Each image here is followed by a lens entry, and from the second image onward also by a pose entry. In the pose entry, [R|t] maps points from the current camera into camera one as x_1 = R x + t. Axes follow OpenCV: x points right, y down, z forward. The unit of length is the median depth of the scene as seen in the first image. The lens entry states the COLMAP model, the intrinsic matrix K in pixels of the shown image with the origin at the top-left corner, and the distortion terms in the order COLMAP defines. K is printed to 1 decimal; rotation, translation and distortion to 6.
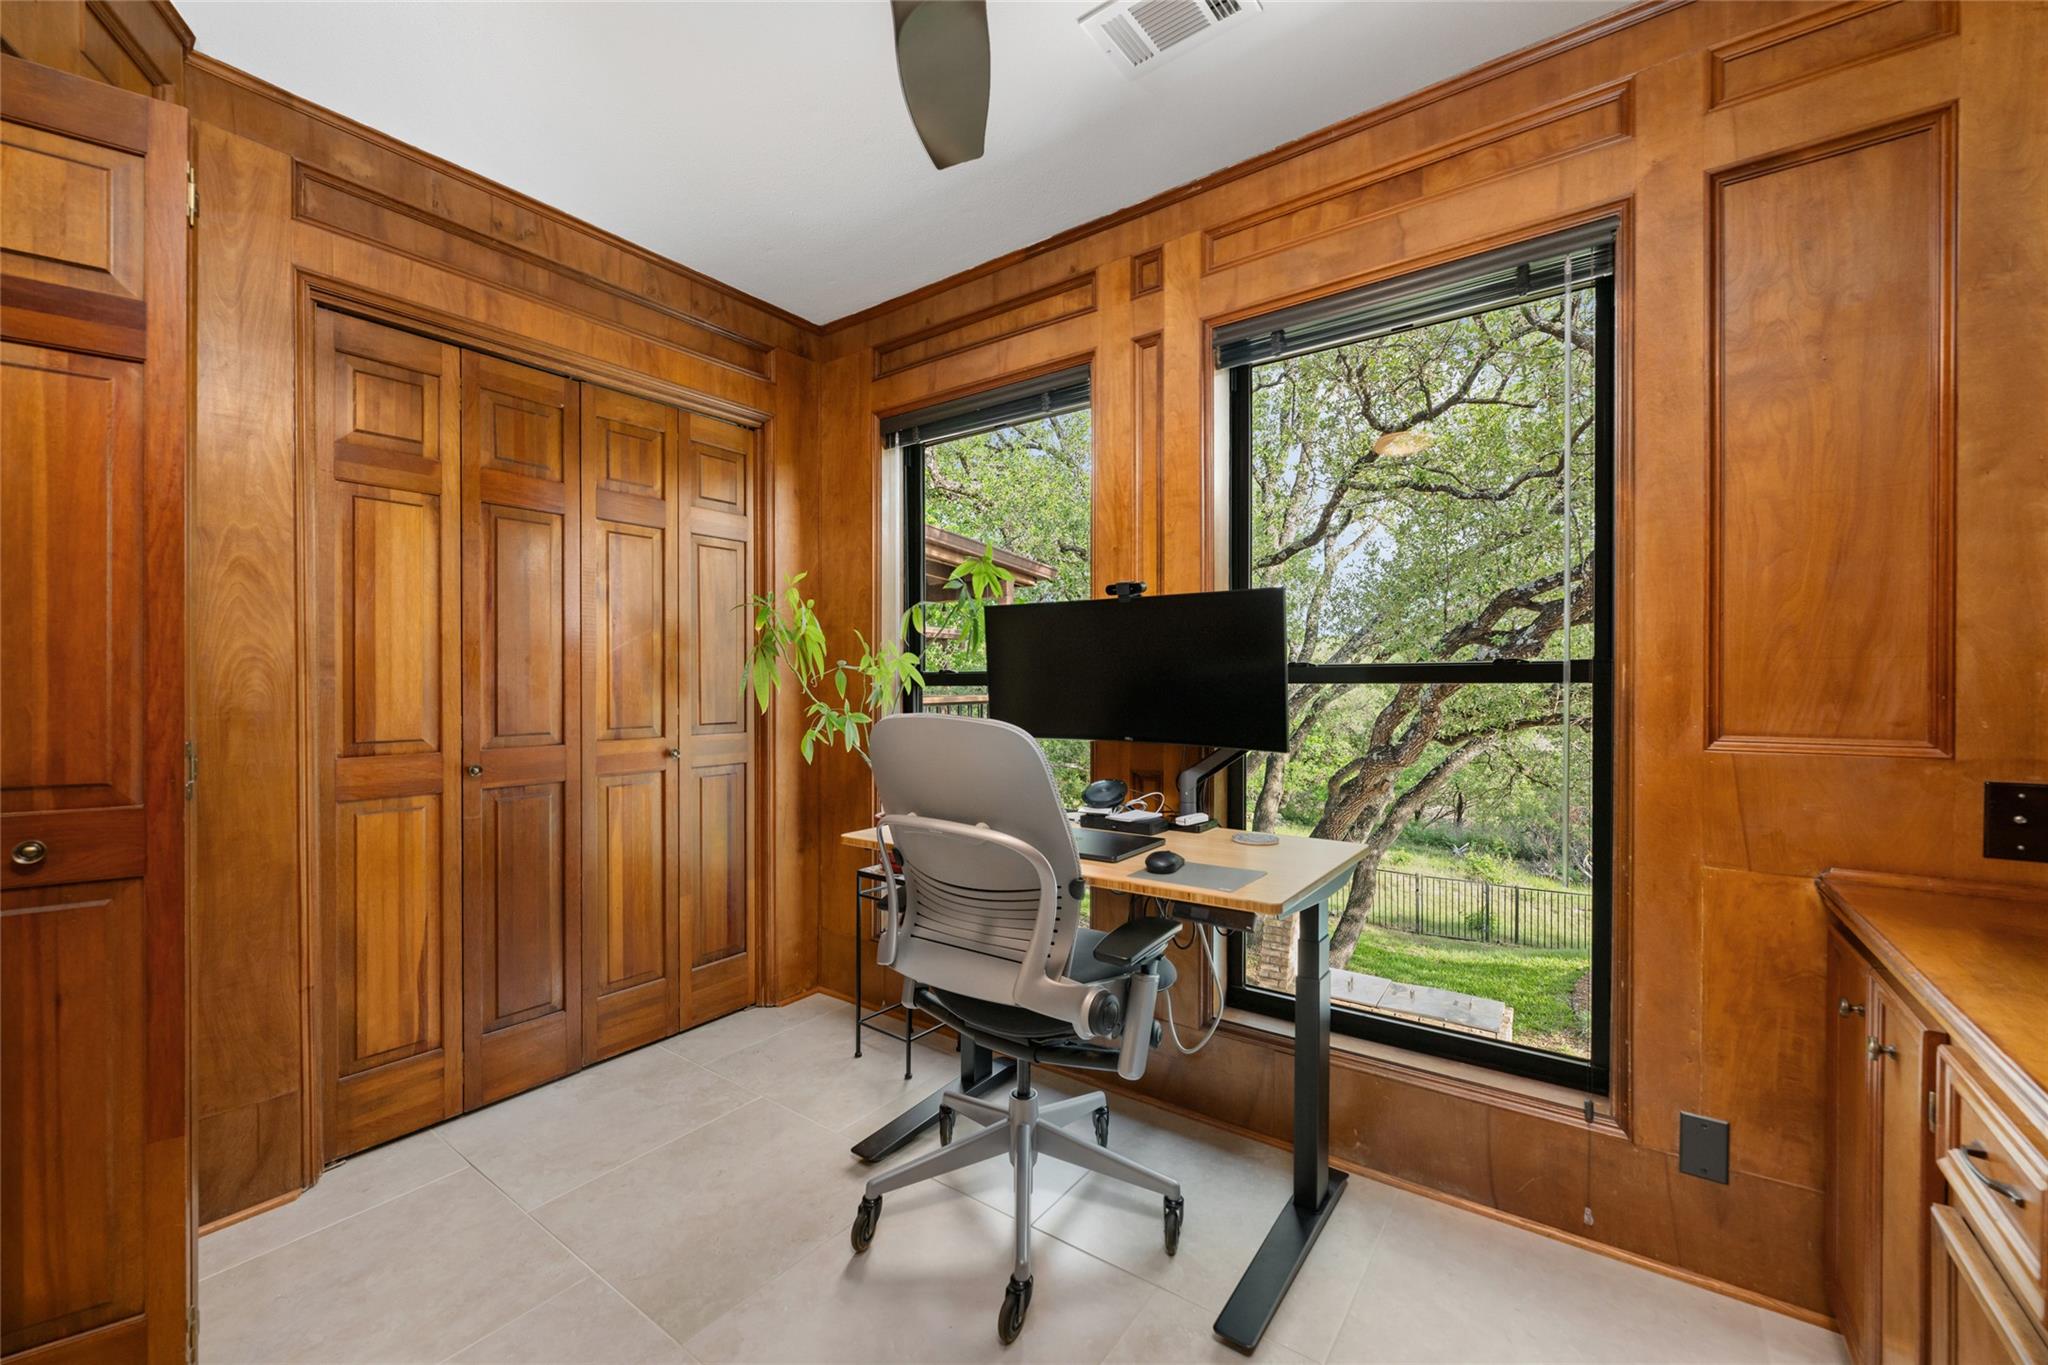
lens RADIAL K [[812.1, 0, 1020.9], [0, 812.1, 686.6], [0, 0, 1]] dist [-0.001158, 0.000222]
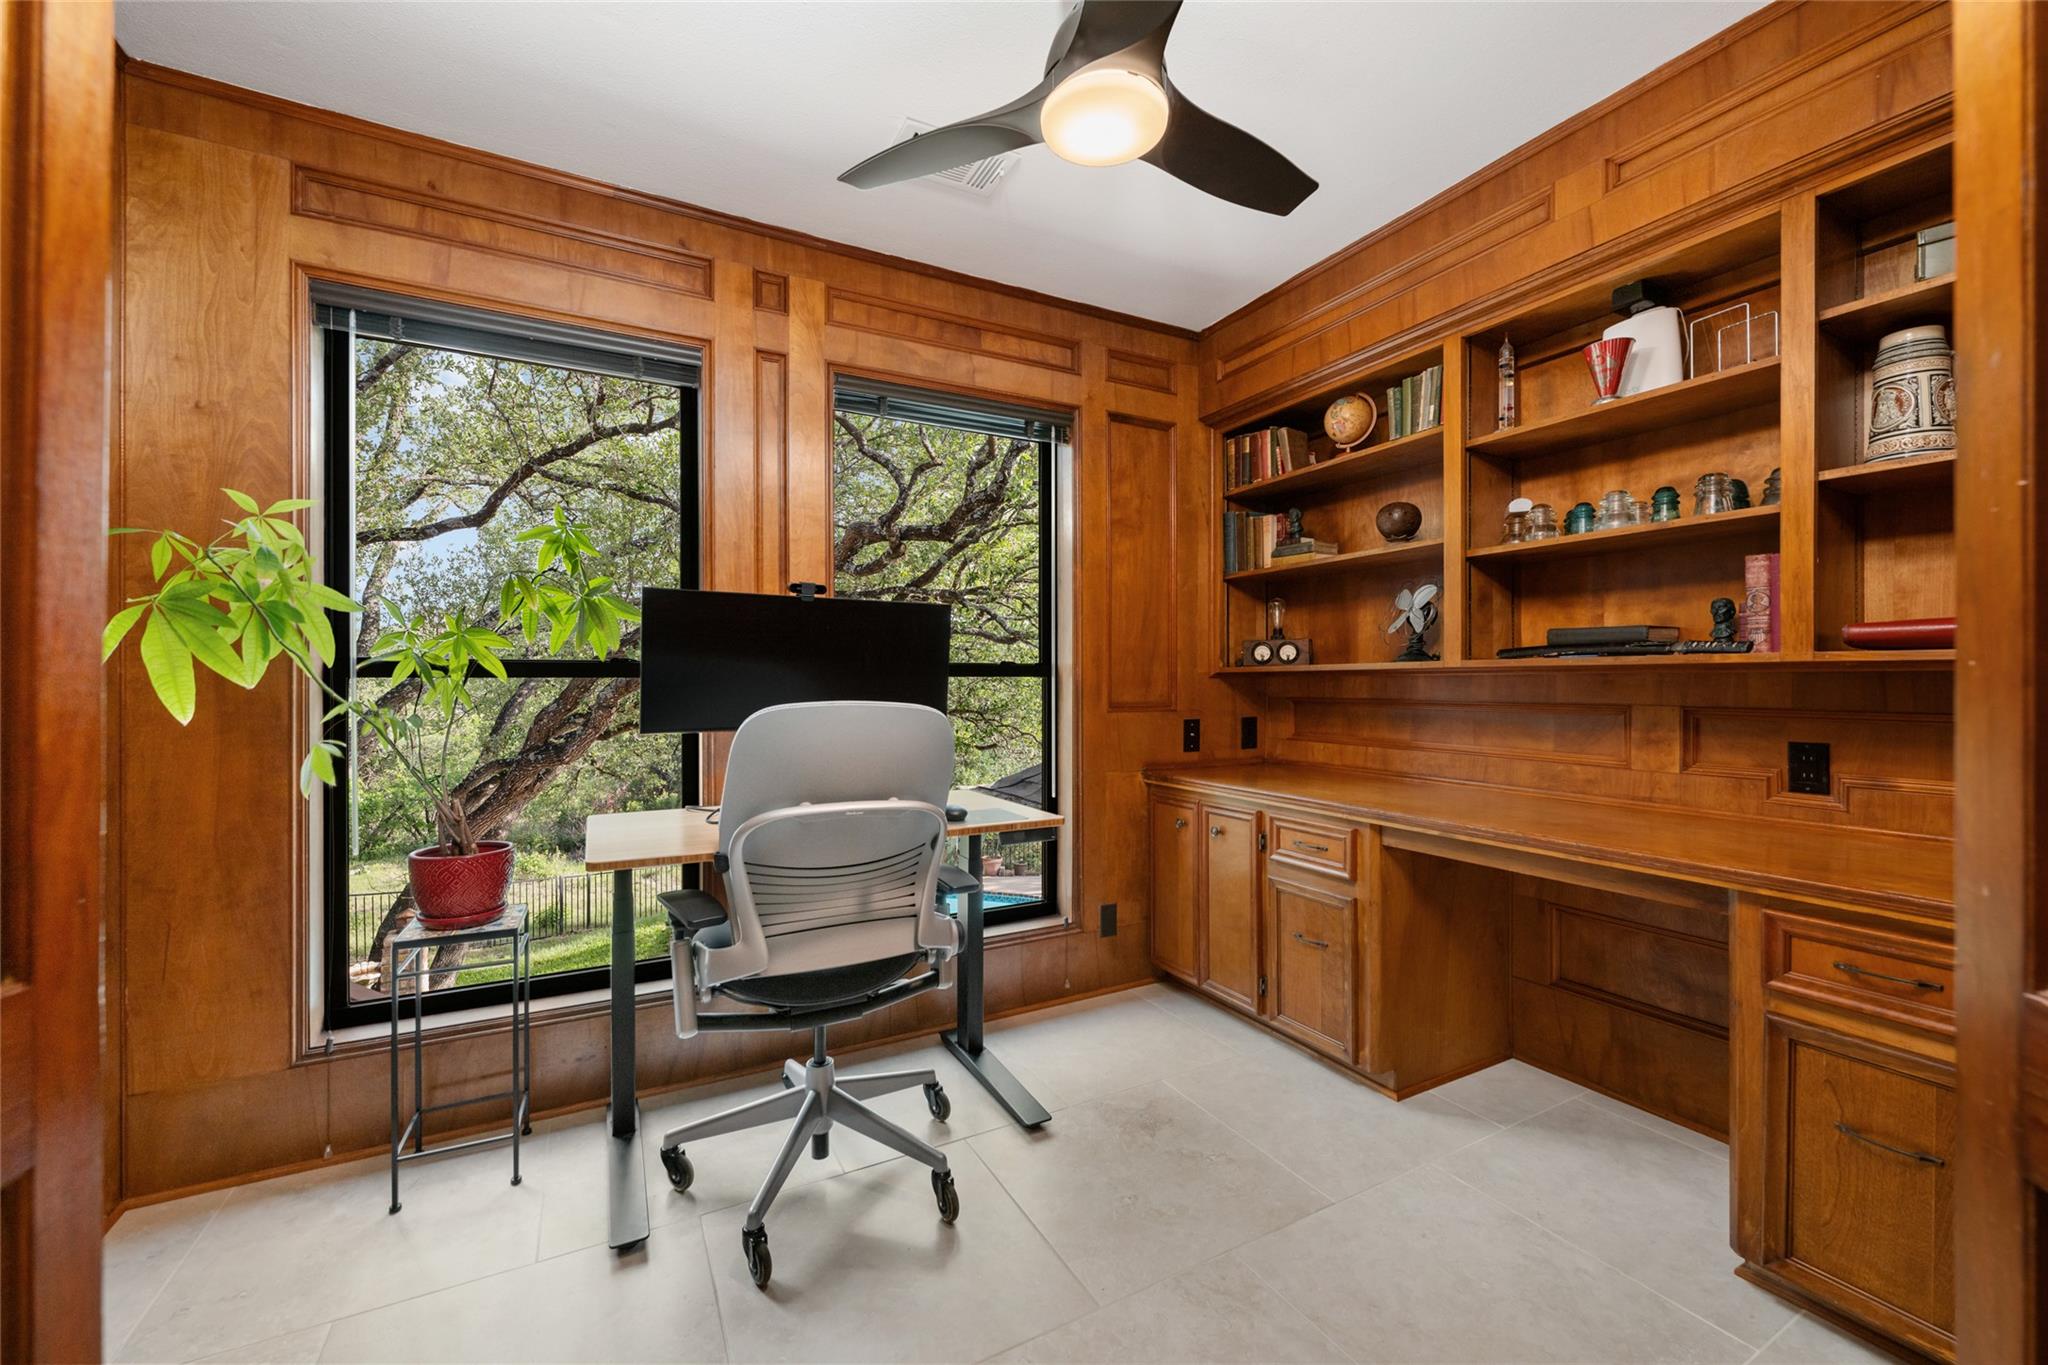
lens RADIAL K [[812.1, 0, 1022.8], [0, 812.1, 680.6], [0, 0, 1]] dist [-0.001158, 0.000222]
pose [[0.434894, 0.002436, 0.900478, -0.682956], [0.003010, 0.999987, -0.004159, 0.008335], [-0.900477, 0.004519, 0.434881, 0.244225]]
